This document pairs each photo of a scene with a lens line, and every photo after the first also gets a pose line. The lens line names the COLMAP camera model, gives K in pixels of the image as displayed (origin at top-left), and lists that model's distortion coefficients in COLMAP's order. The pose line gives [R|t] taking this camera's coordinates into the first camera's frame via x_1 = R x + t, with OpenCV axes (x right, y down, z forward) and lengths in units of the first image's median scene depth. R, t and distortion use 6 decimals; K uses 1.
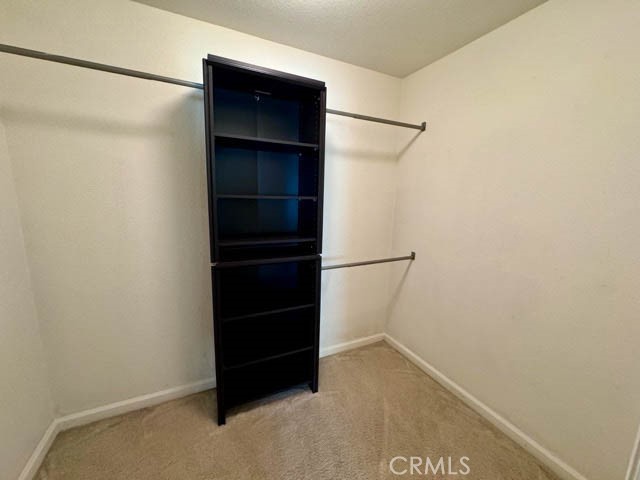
lens RADIAL K [[255.8, 0, 319.2], [0, 255.8, 239.7], [0, 0, 1]] dist [-0.000907, 0.000098]
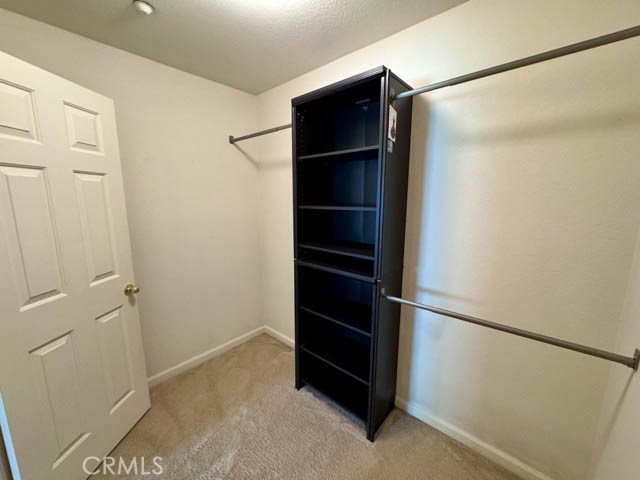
lens RADIAL K [[255.8, 0, 319.2], [0, 255.8, 239.7], [0, 0, 1]] dist [-0.000907, 0.000098]
pose [[0.384274, 0.125058, -0.914710, 0.624948], [-0.146095, 0.986536, 0.073502, -0.087529], [0.911586, 0.105390, 0.397371, 0.464287]]
